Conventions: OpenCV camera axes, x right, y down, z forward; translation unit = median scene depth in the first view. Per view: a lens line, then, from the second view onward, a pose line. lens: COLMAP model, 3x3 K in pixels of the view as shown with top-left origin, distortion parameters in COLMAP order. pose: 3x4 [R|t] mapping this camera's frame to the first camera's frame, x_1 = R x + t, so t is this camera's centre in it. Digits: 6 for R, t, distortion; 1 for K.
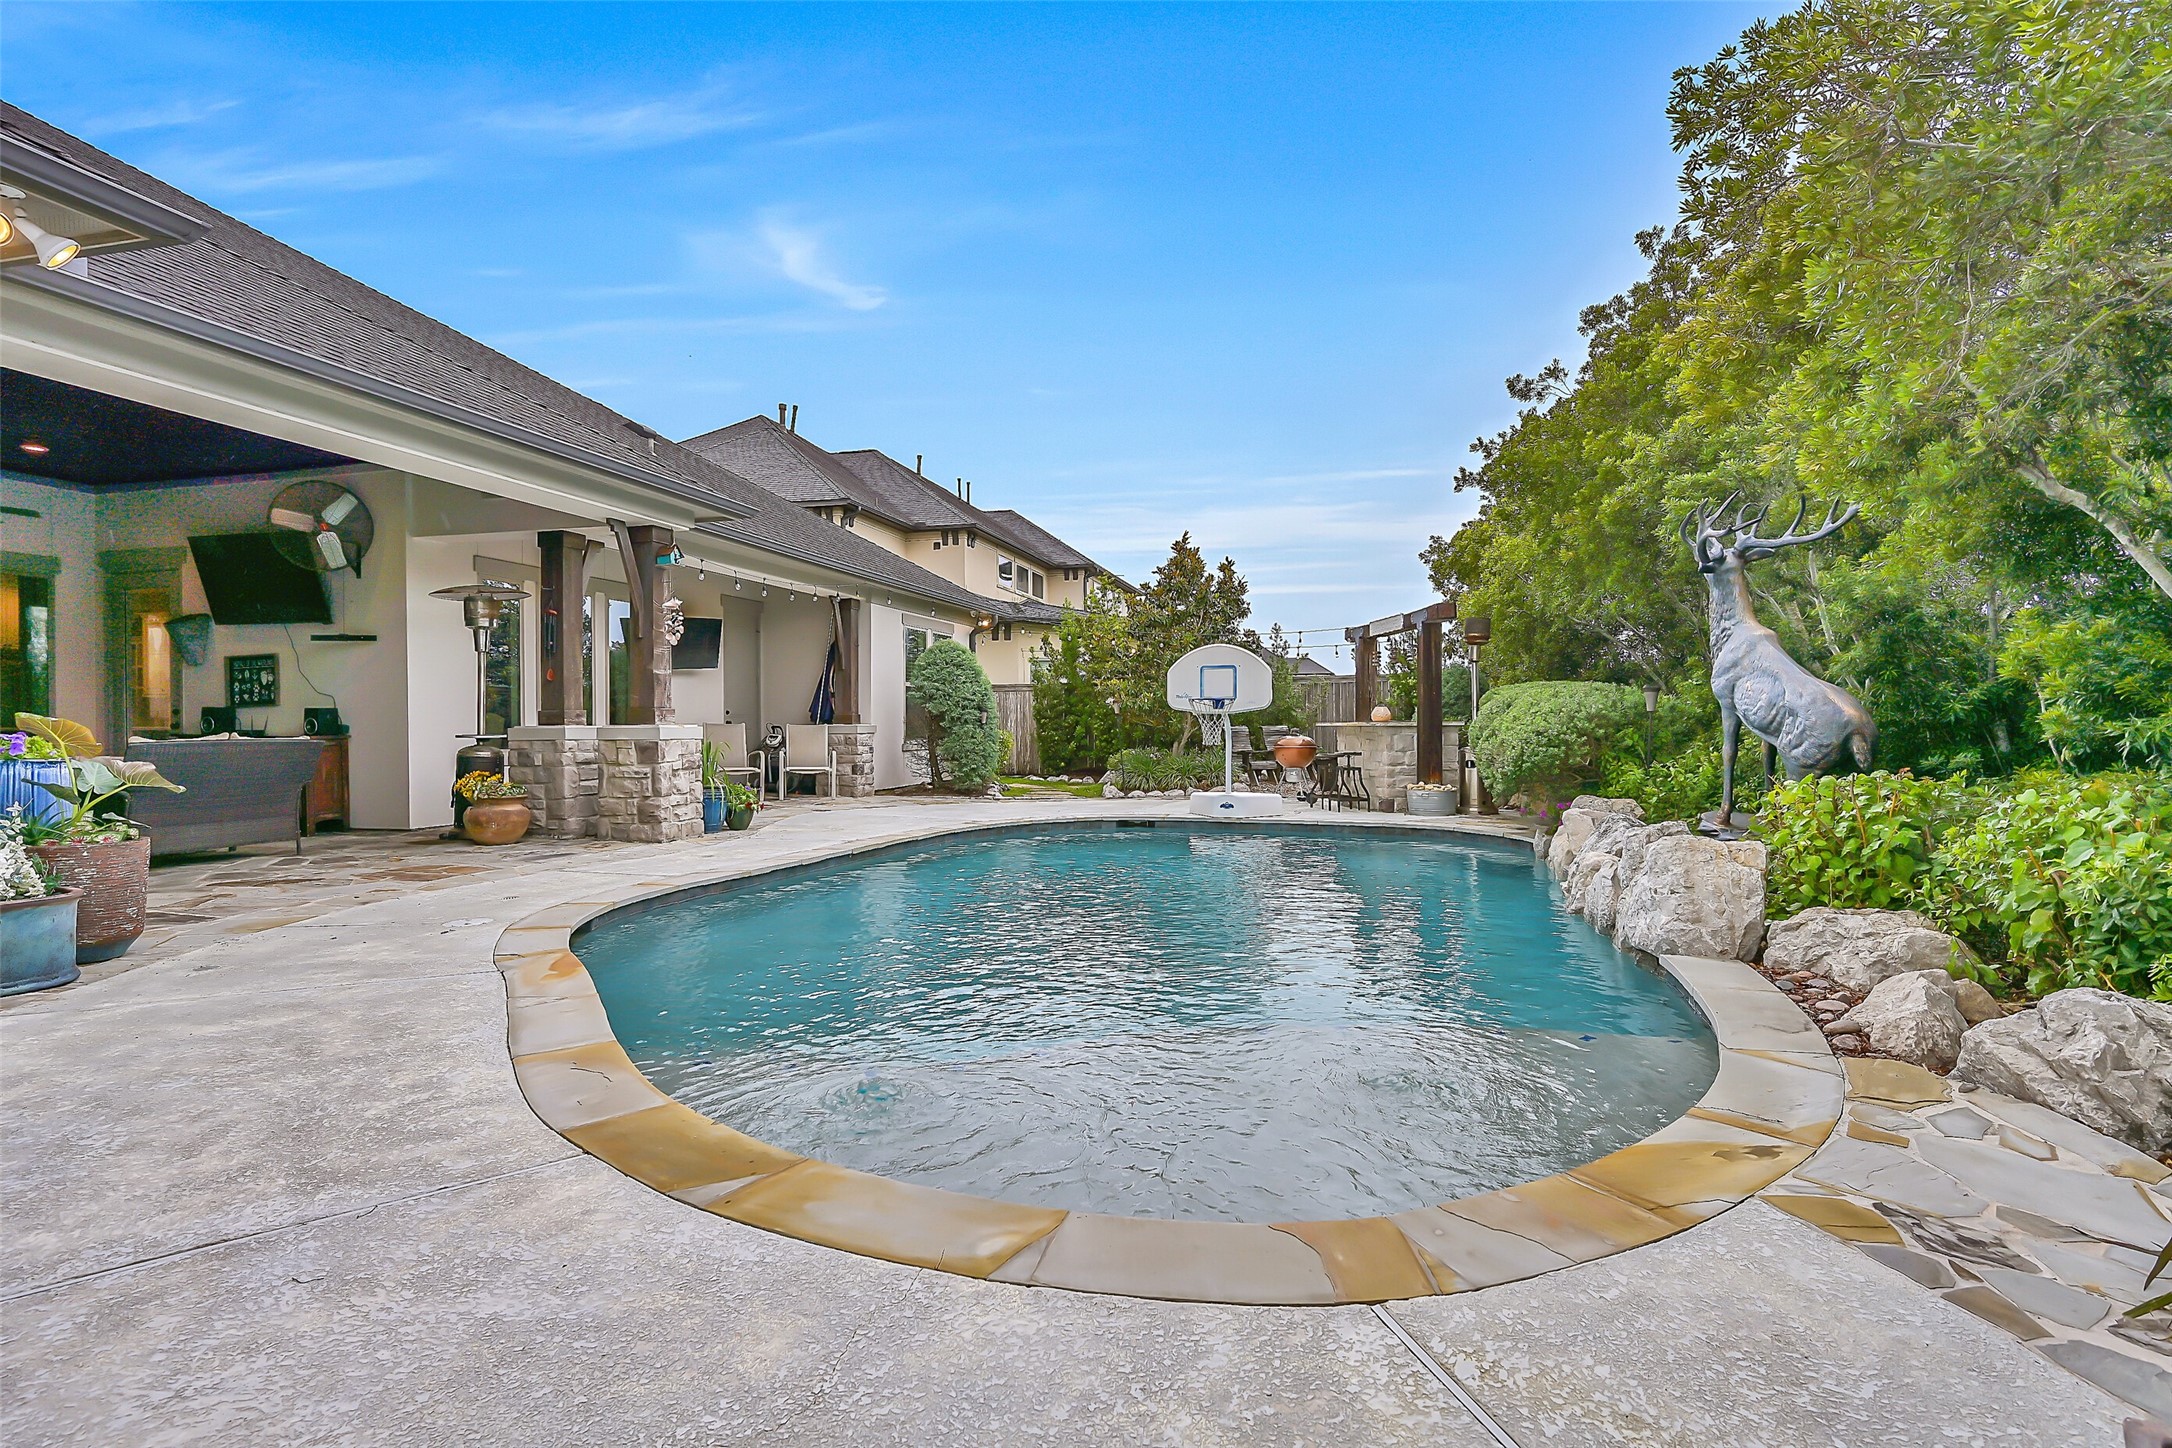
lens RADIAL K [[1075.6, 0, 1102.8], [0, 1075.6, 722.8], [0, 0, 1]] dist [-0.006397, 0.001326]
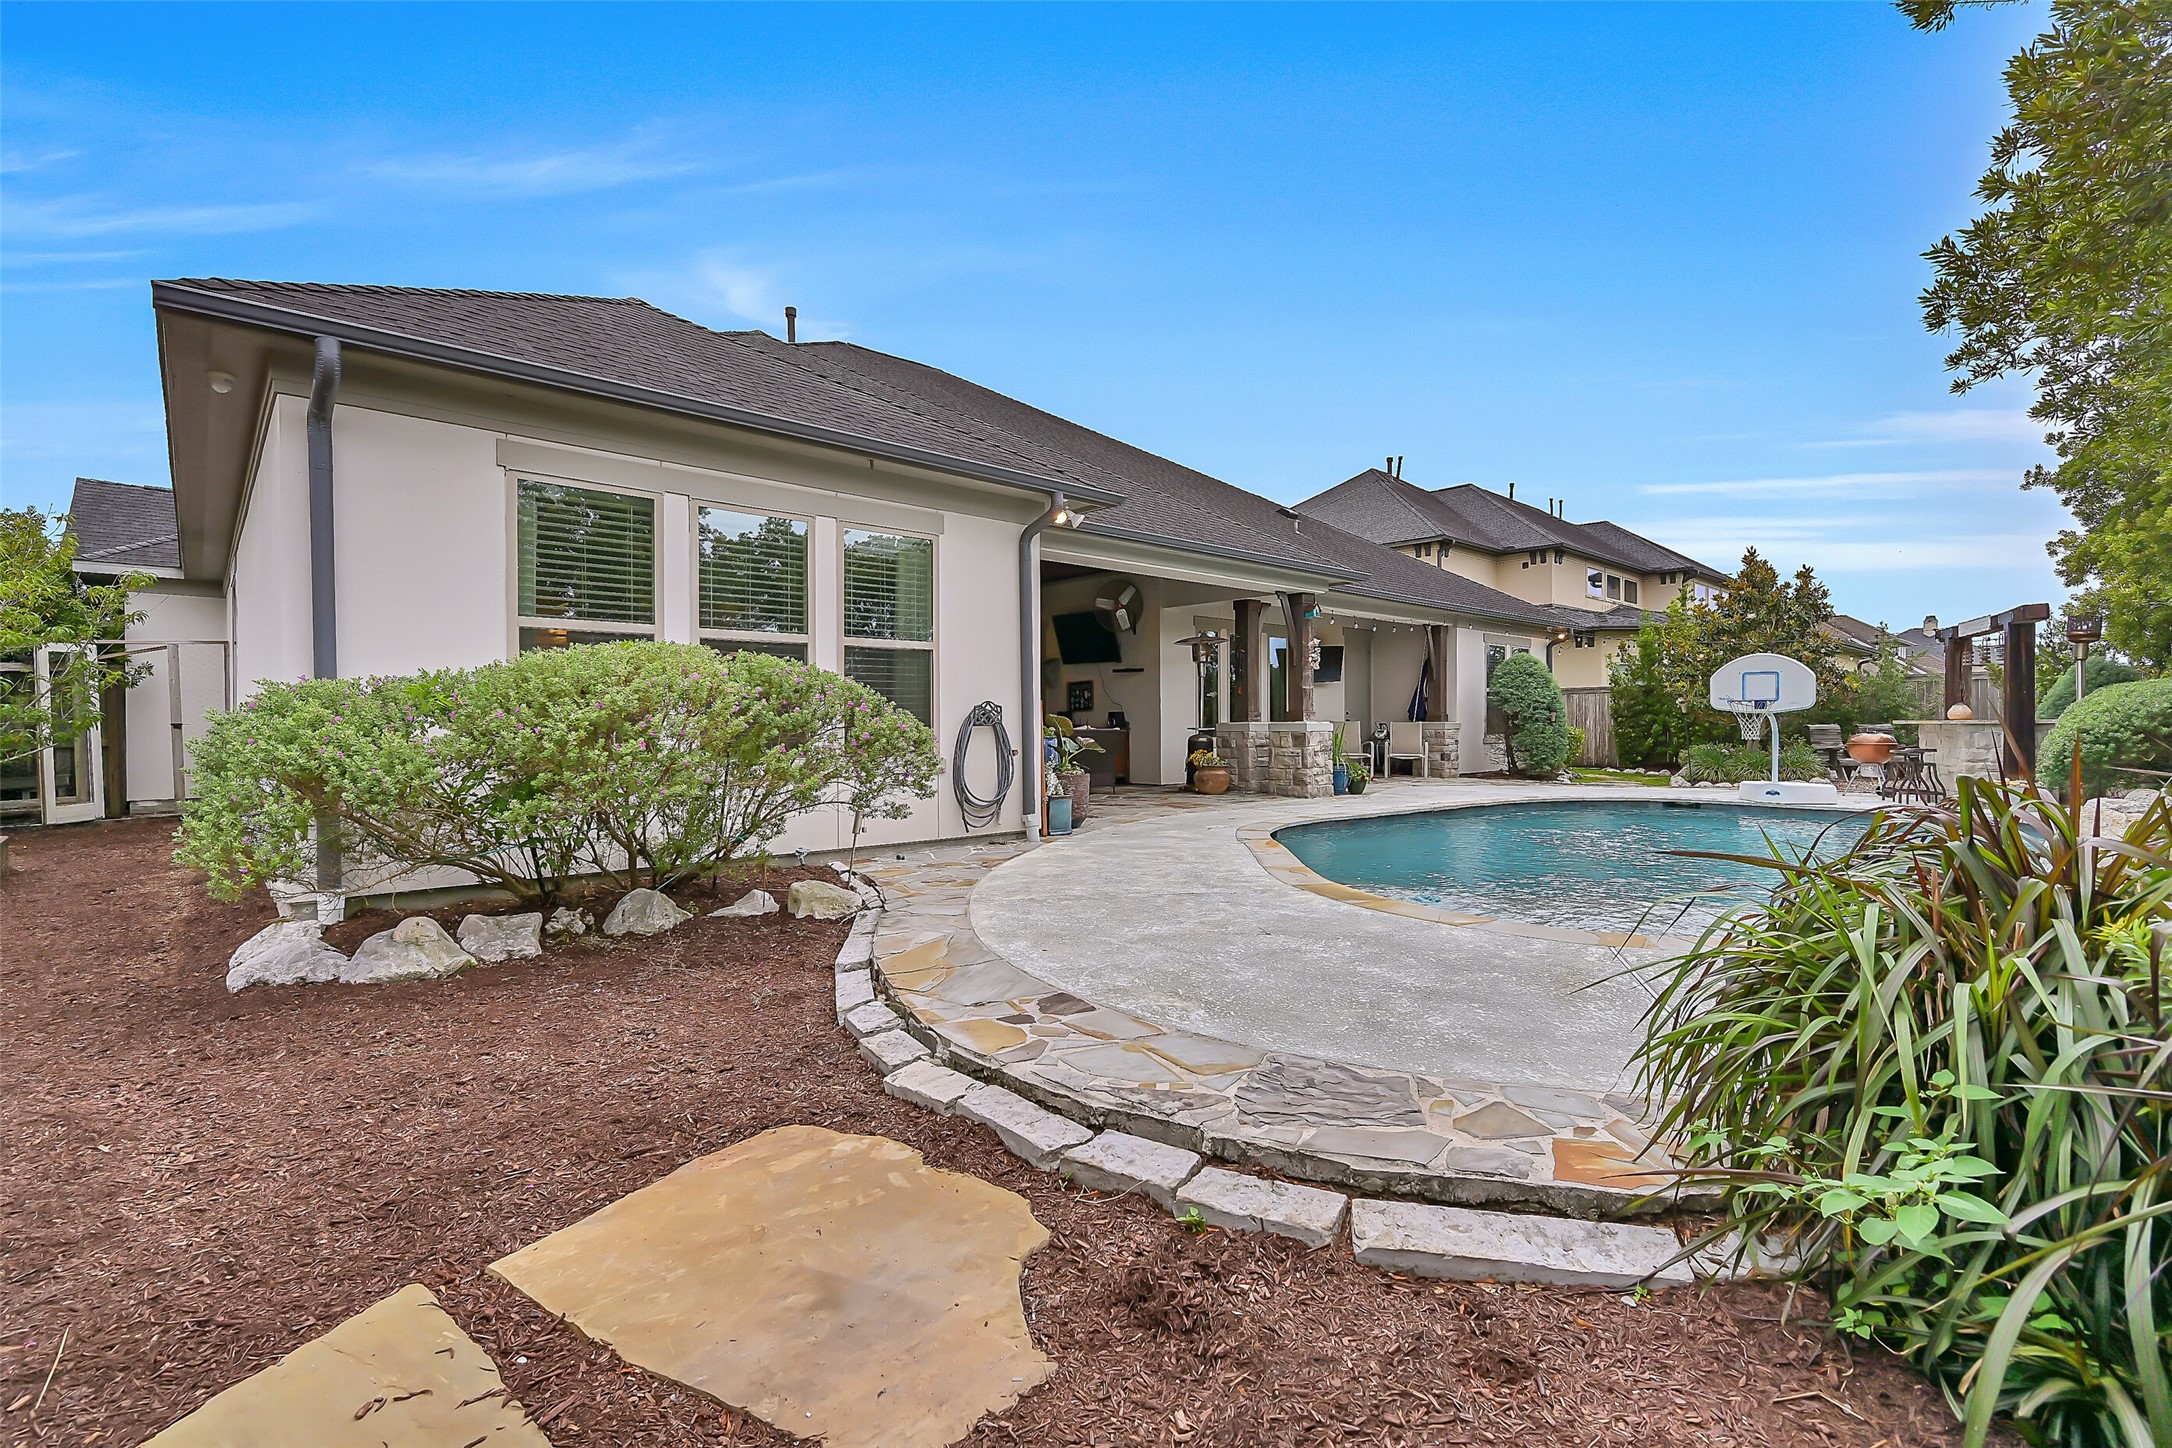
lens RADIAL K [[995.8, 0, 1098.6], [0, 995.8, 734.0], [0, 0, 1]] dist [0.006055, -0.000540]
pose [[0.839437, 0.007794, -0.543401, 0.085712], [-0.000926, 0.999916, 0.012911, 0.000793], [0.543456, -0.010335, 0.839374, -0.273354]]
